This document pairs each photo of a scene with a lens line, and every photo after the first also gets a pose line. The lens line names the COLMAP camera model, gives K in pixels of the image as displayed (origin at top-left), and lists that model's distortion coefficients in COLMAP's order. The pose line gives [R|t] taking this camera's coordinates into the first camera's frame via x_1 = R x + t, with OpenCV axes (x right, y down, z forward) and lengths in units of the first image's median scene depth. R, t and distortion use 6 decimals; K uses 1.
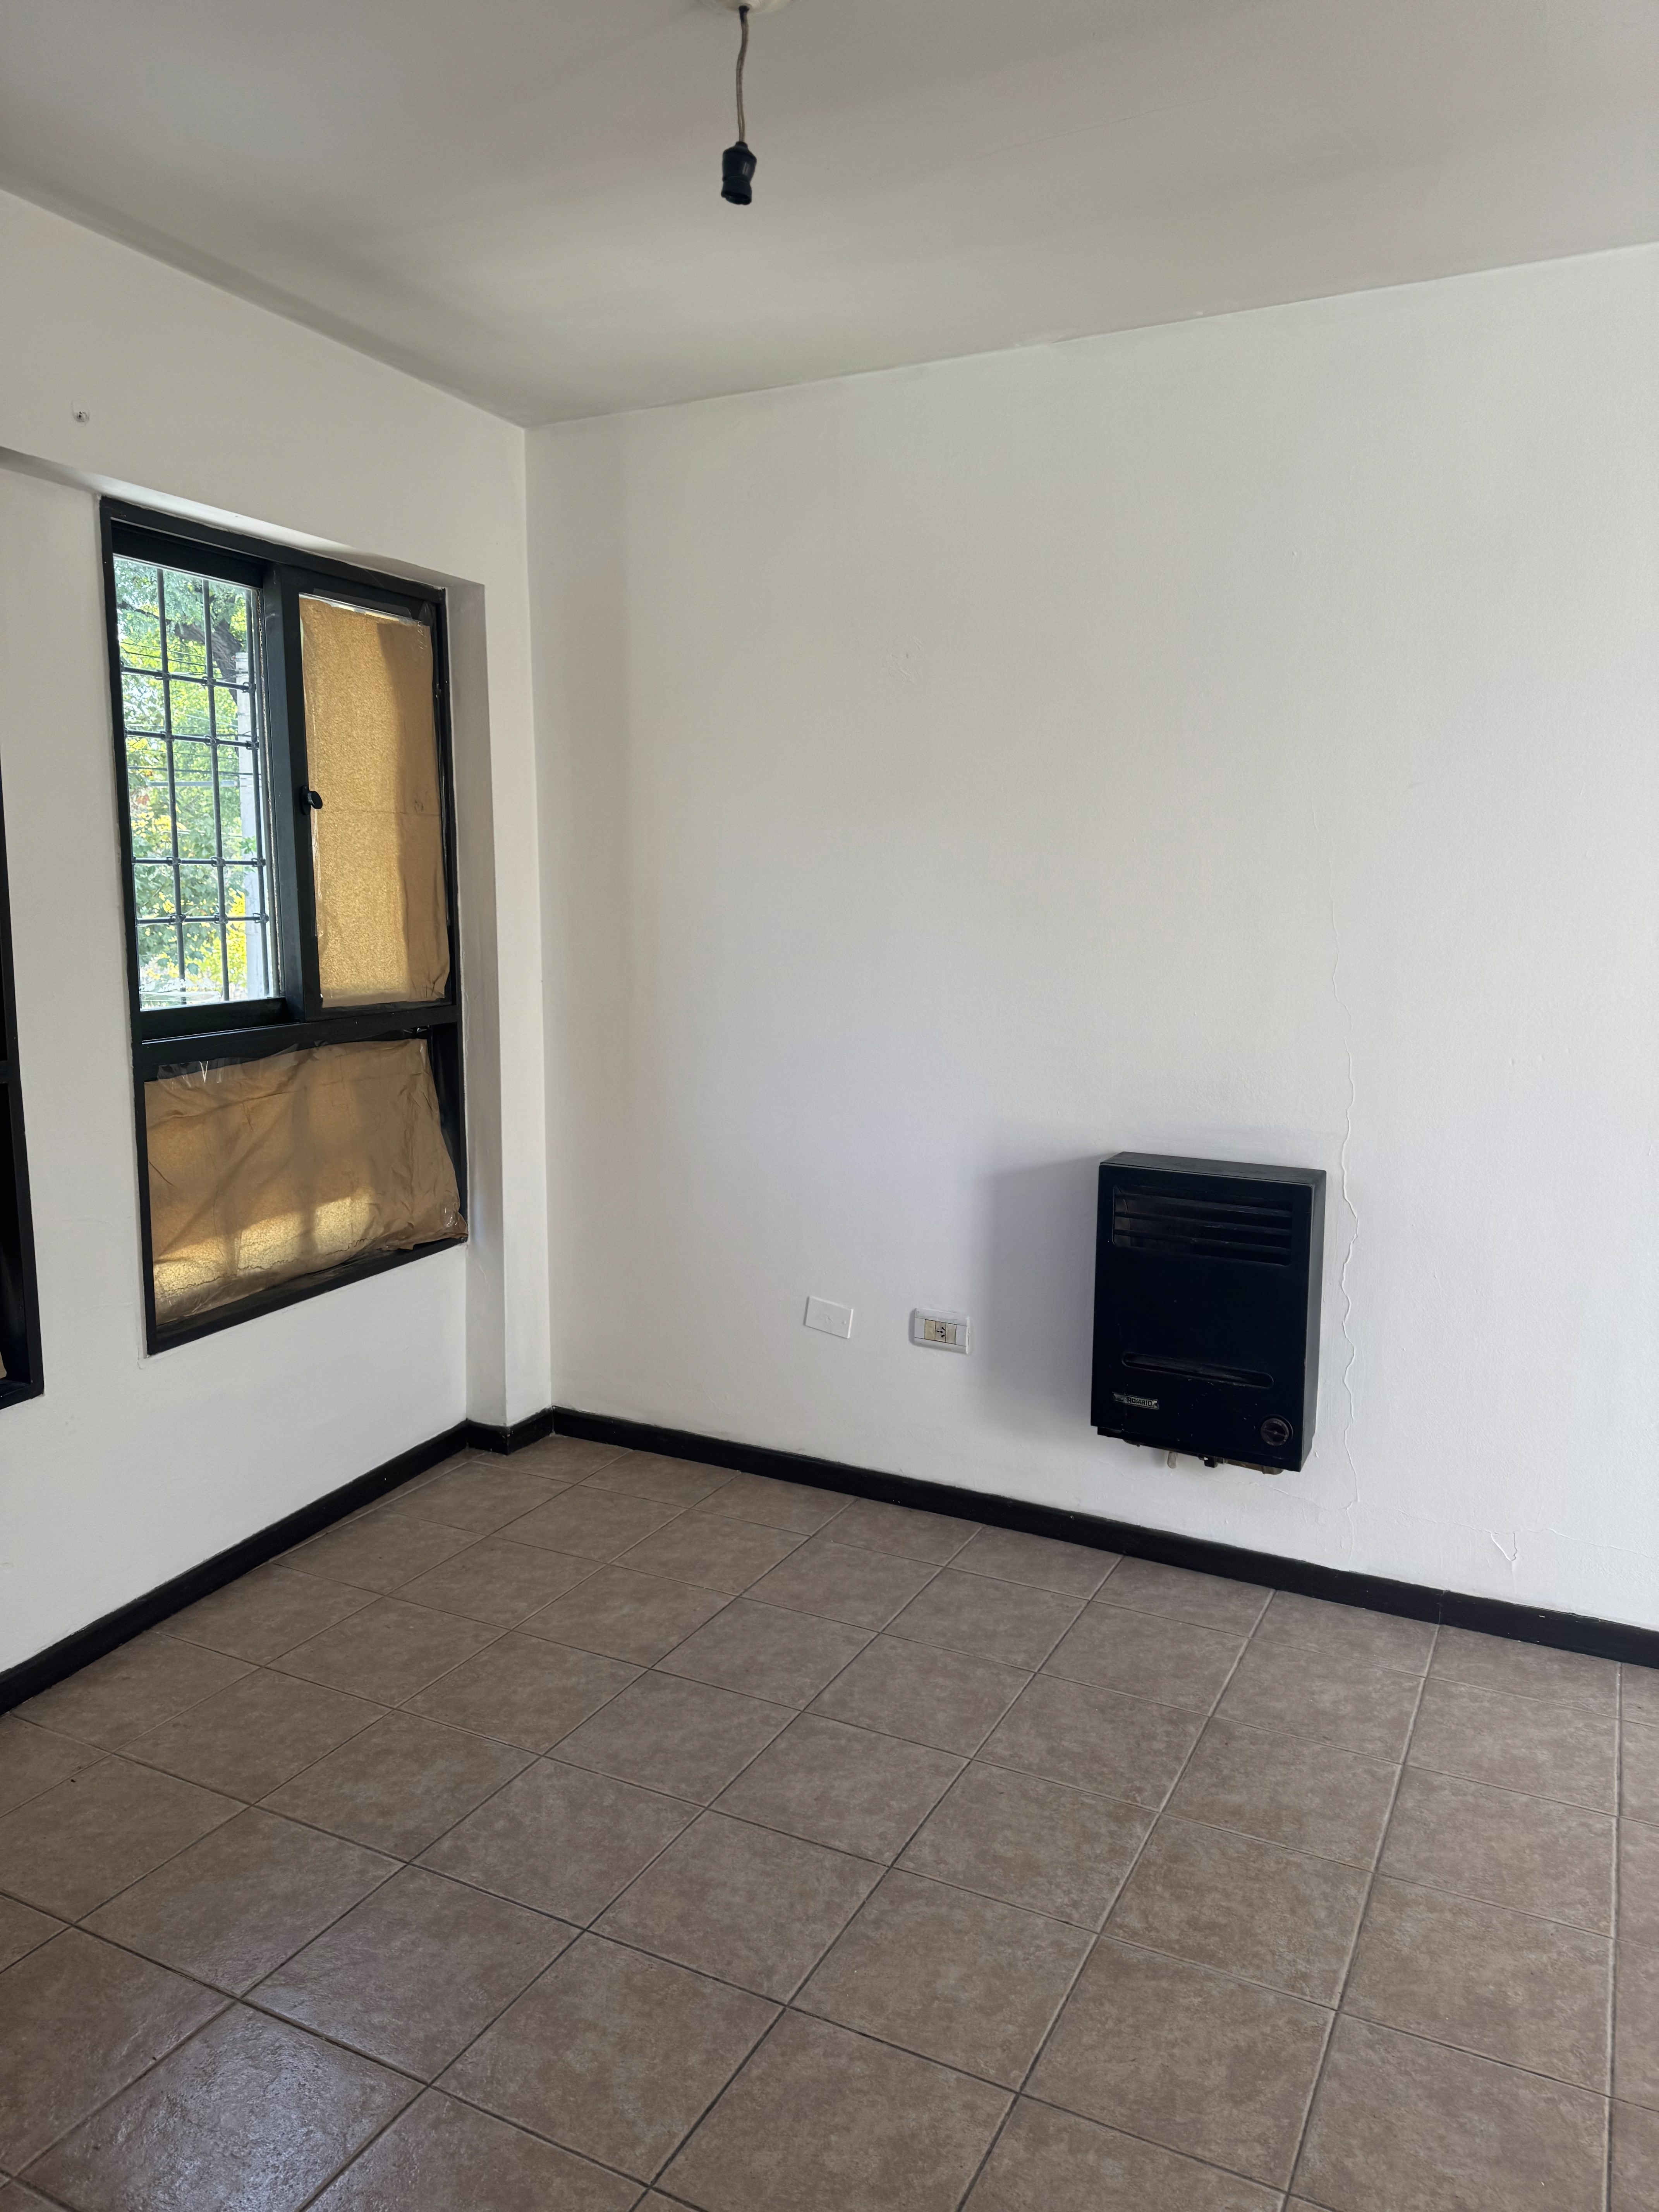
lens RADIAL K [[1568.8, 0, 832.3], [0, 1568.8, 1112.7], [0, 0, 1]] dist [0.006745, -0.008115]
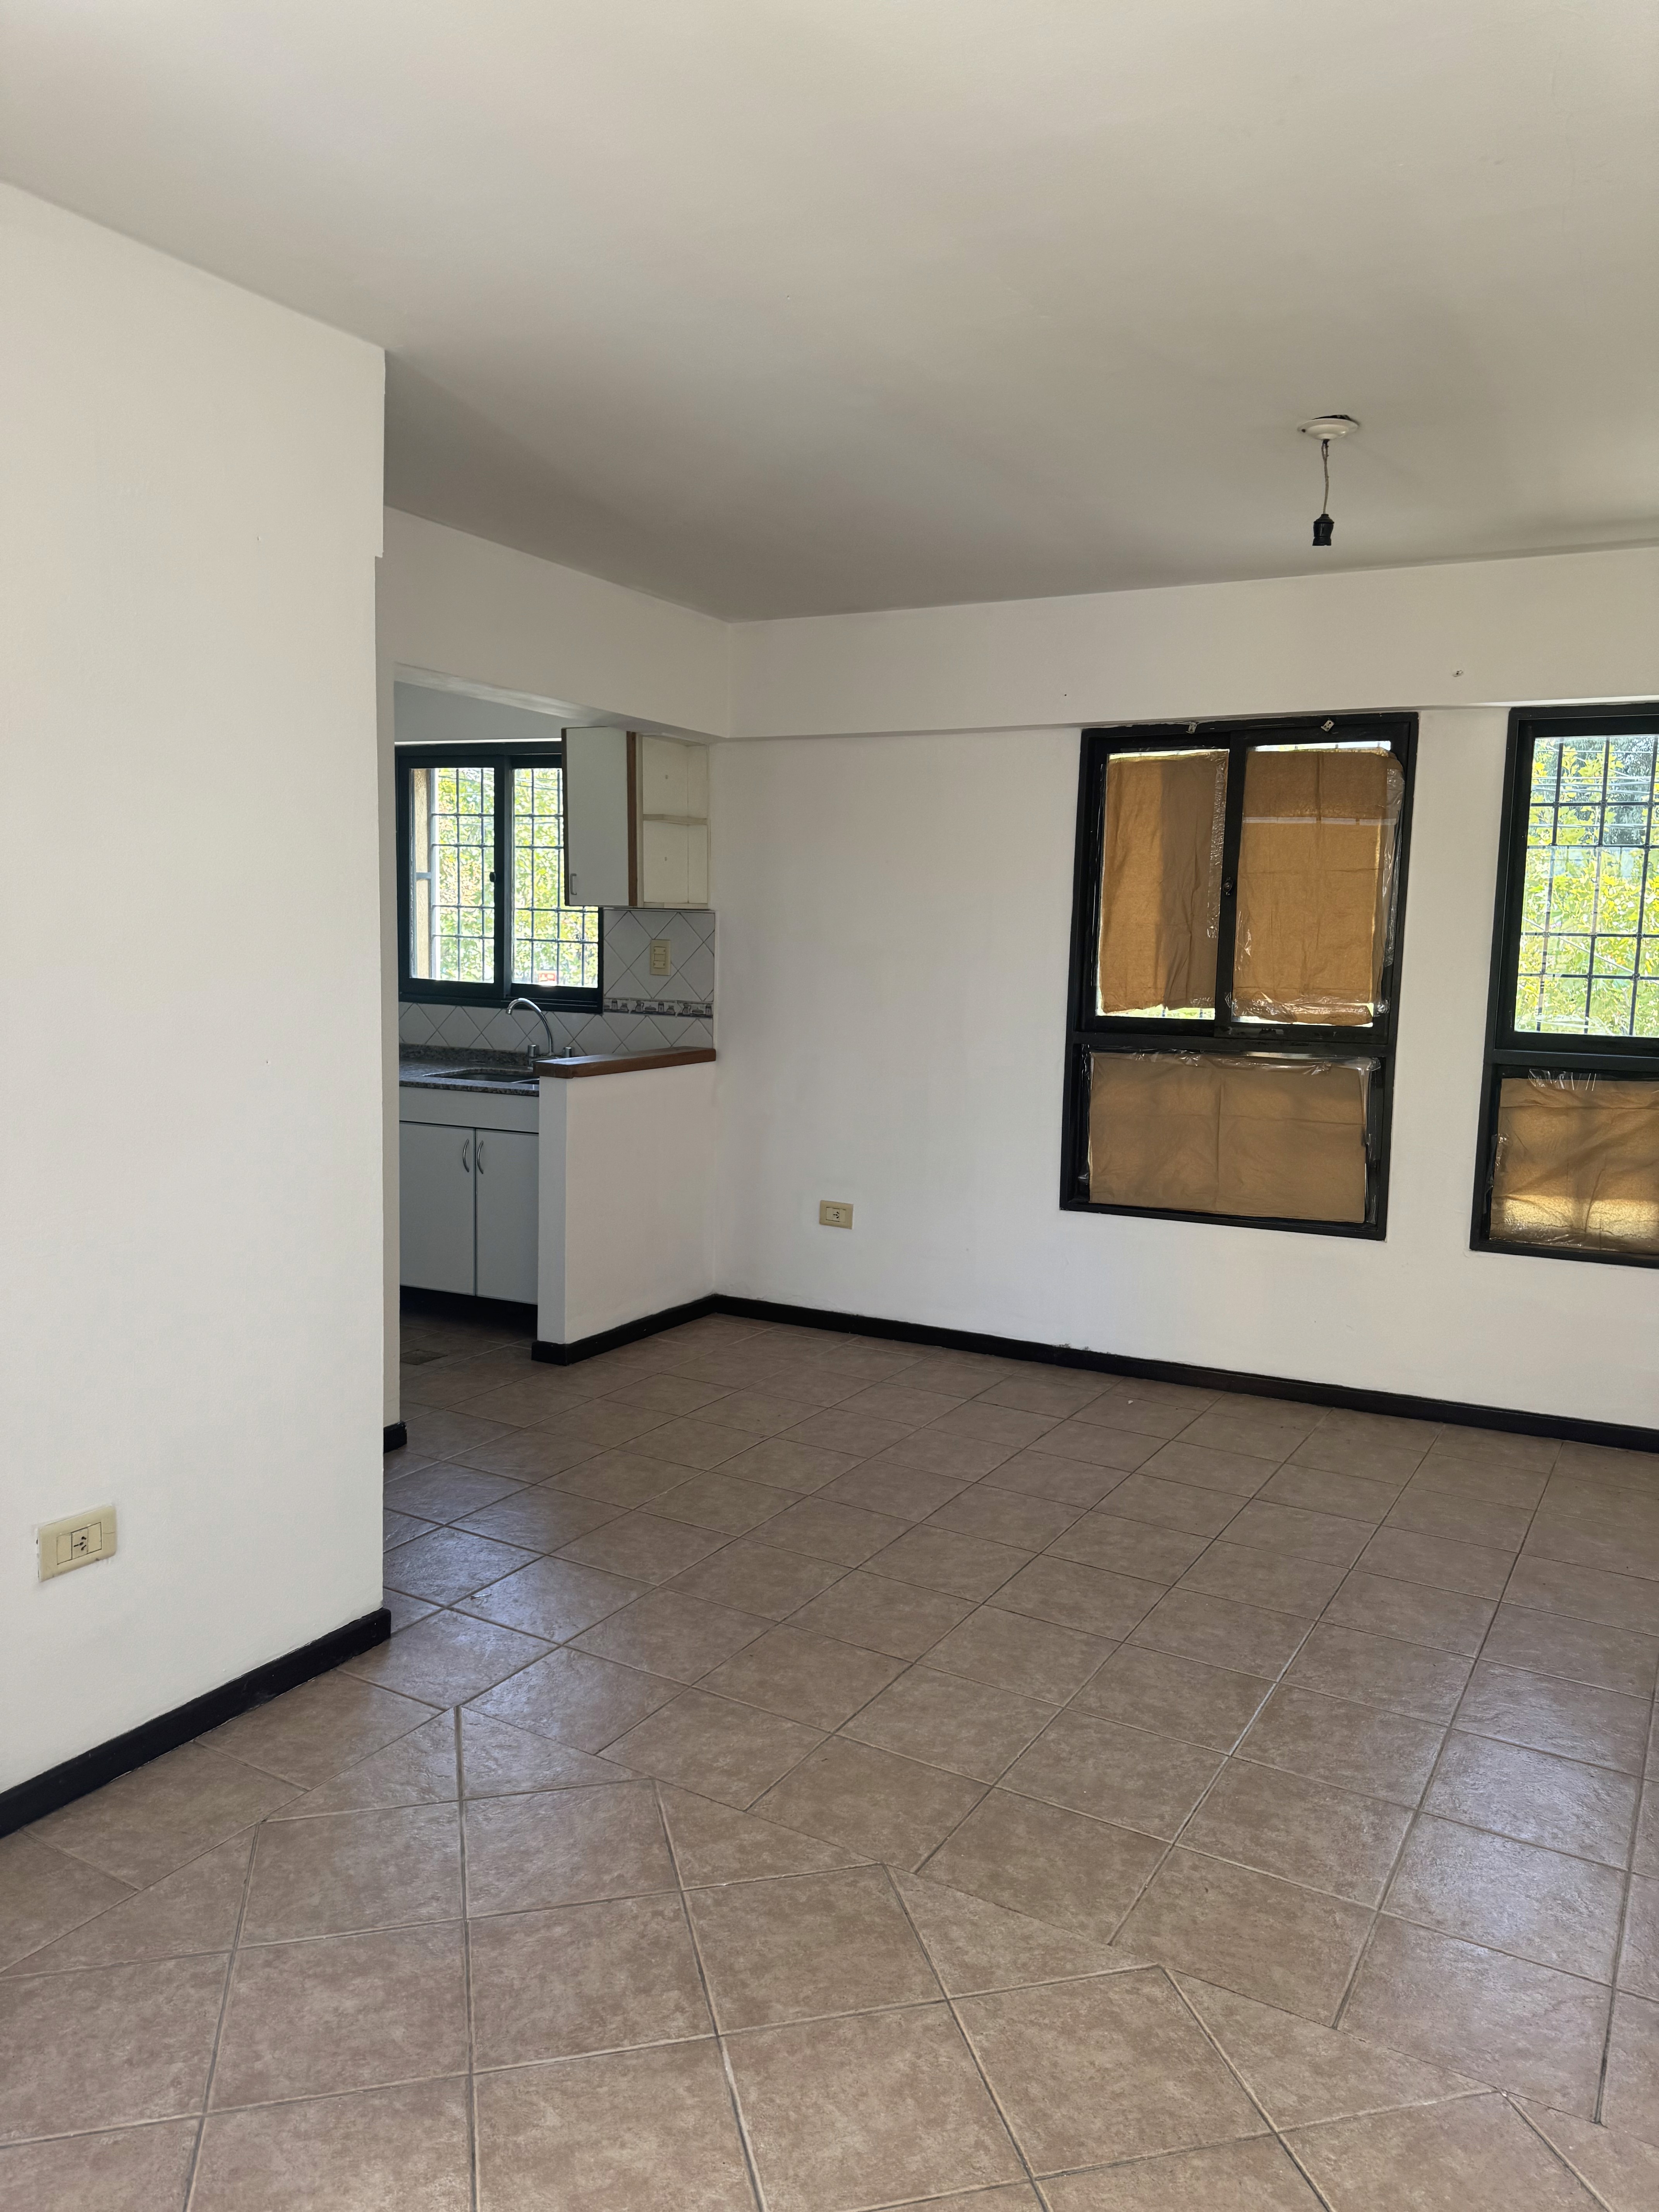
lens RADIAL K [[1568.8, 0, 832.0], [0, 1568.8, 1103.7], [0, 0, 1]] dist [0.006745, -0.008115]
pose [[-0.065093, 0.112171, -0.991555, 1.162809], [-0.176341, 0.976731, 0.122070, -0.065821], [0.982175, 0.182798, -0.043798, 0.432988]]
